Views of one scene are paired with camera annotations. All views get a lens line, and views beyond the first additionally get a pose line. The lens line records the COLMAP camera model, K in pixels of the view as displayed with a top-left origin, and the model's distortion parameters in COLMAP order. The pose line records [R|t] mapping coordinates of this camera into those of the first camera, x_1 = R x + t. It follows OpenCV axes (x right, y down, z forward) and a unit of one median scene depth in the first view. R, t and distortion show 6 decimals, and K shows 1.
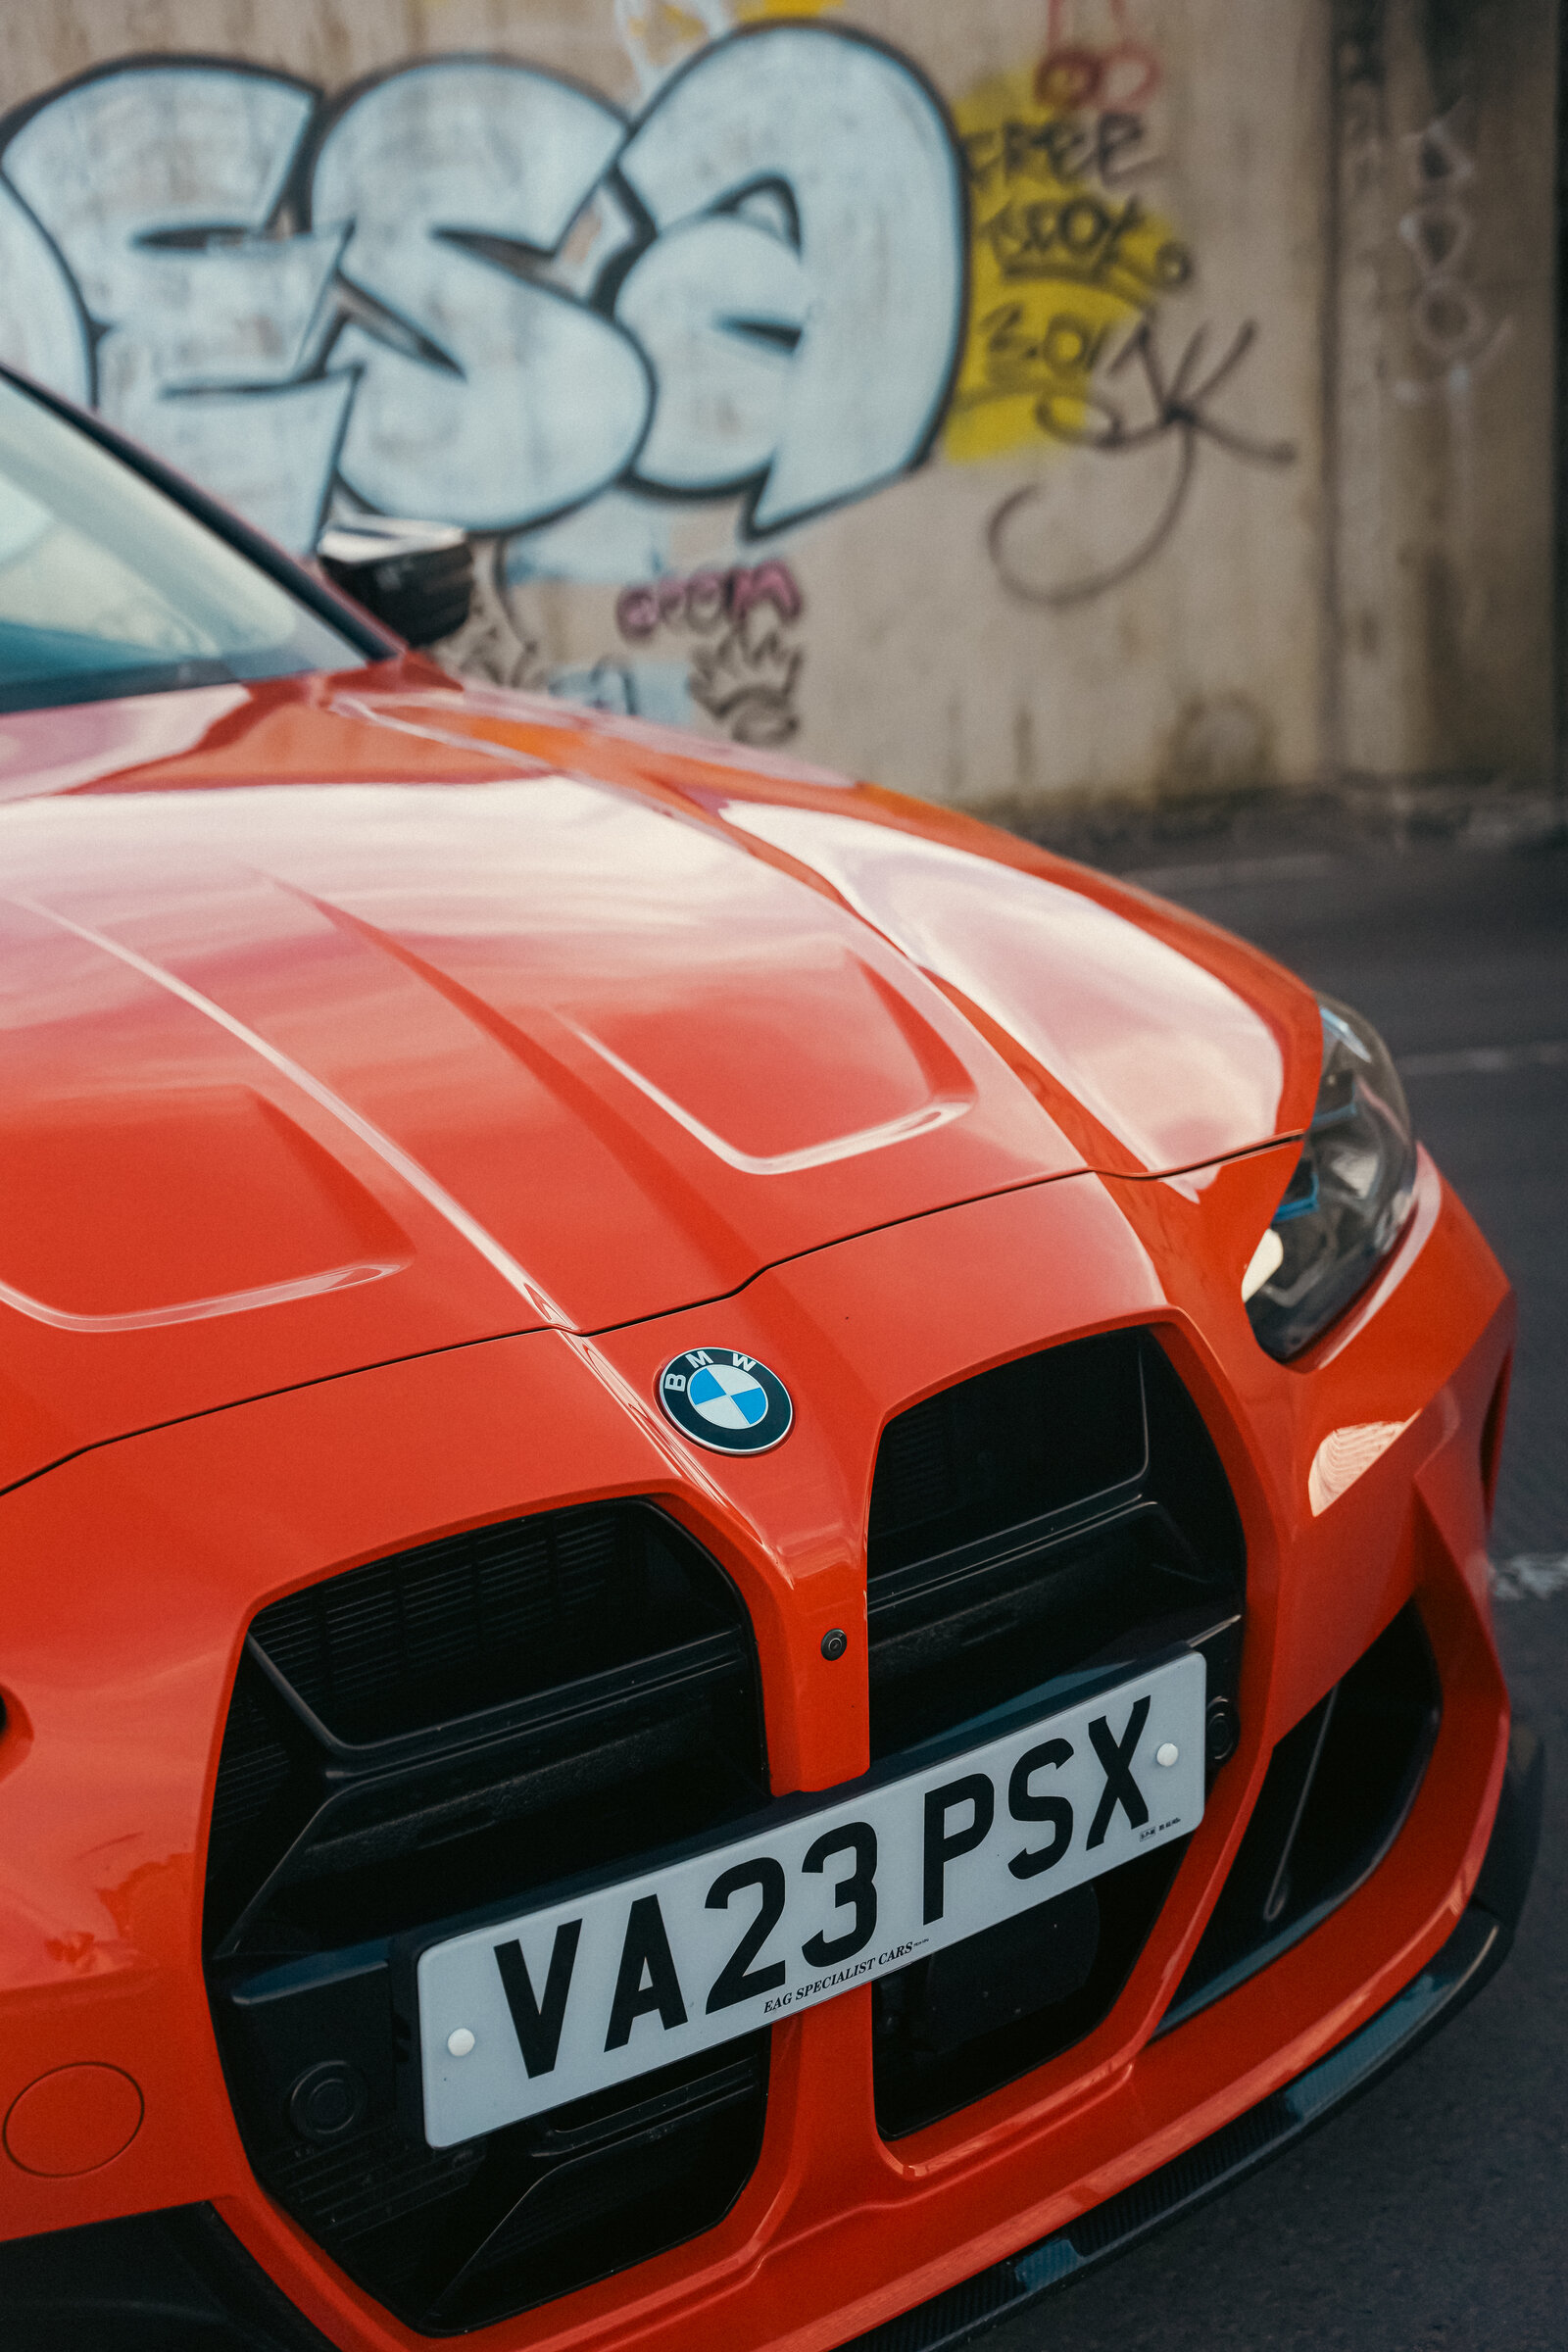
lens RADIAL K [[3482.3, 0, 782.8], [0, 3482.3, 1247.8], [0, 0, 1]] dist [0.032987, 0.498100]
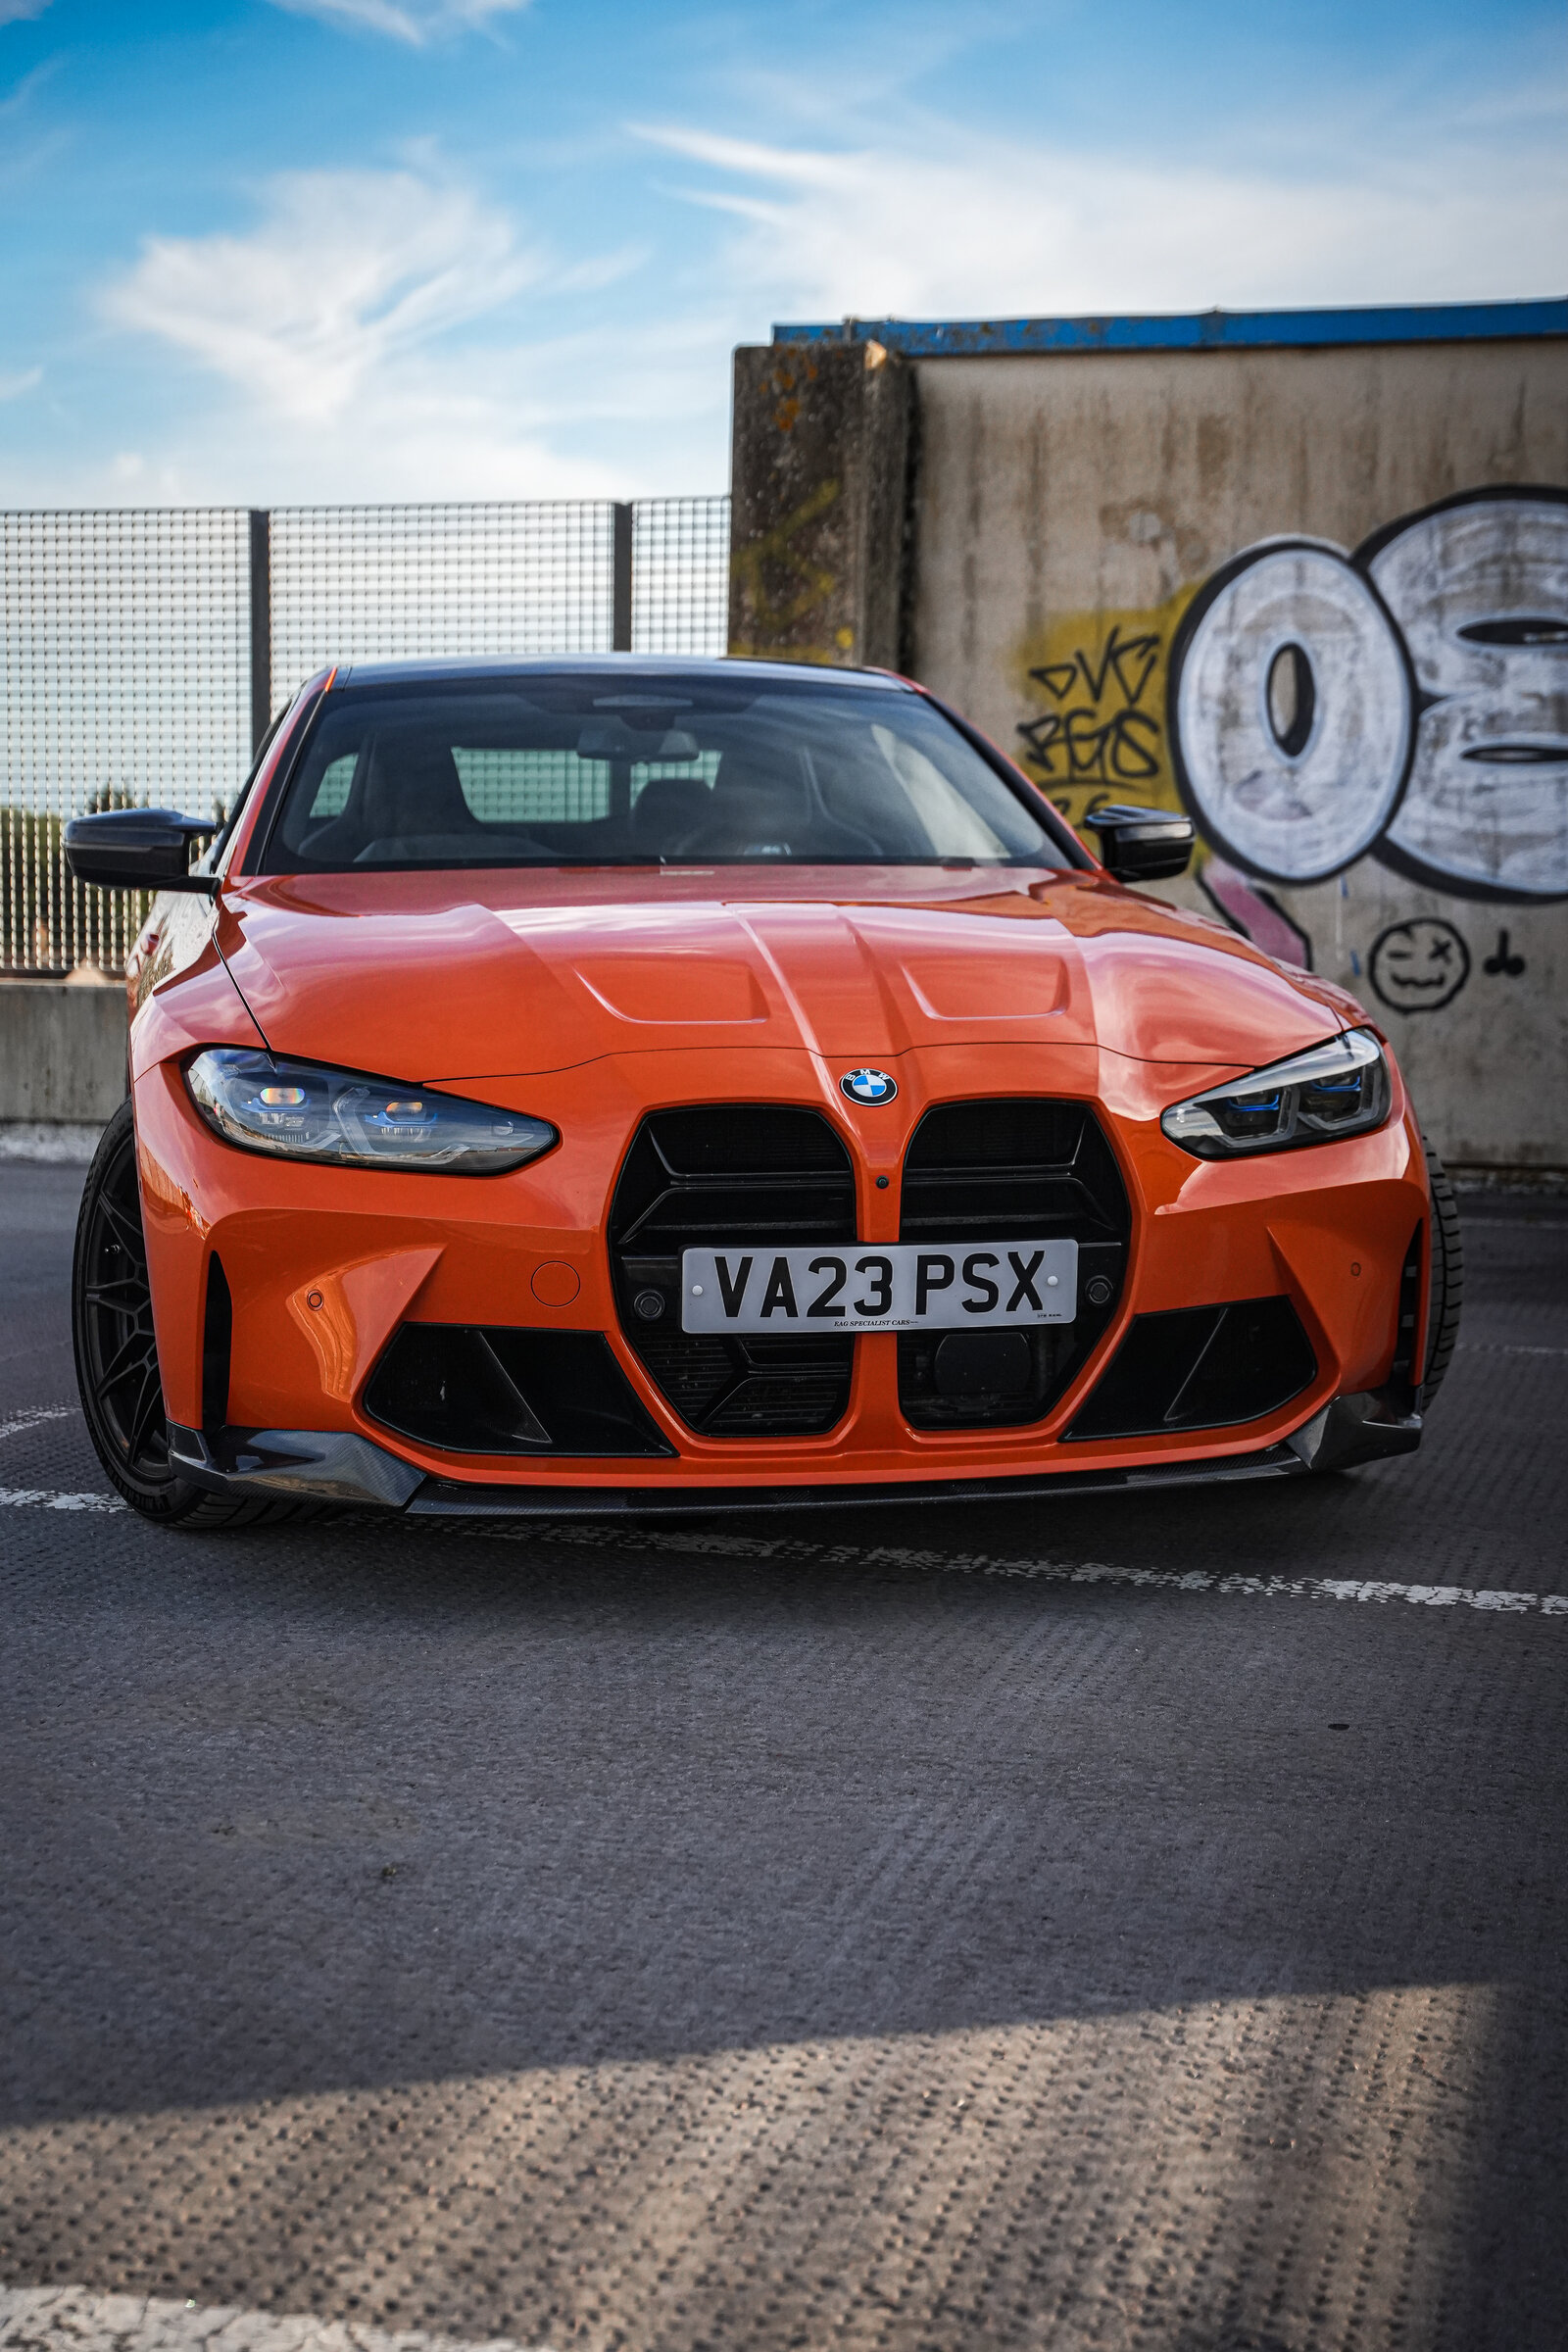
lens RADIAL K [[4068.8, 0, 784.0], [0, 4068.8, 1176.0], [0, 0, 1]] dist [0.308043, 0.134808]
pose [[0.892405, 0.116225, -0.436011, 0.263721], [-0.178566, 0.978343, -0.104687, 0.092200], [0.414401, 0.171279, 0.893832, -0.352800]]
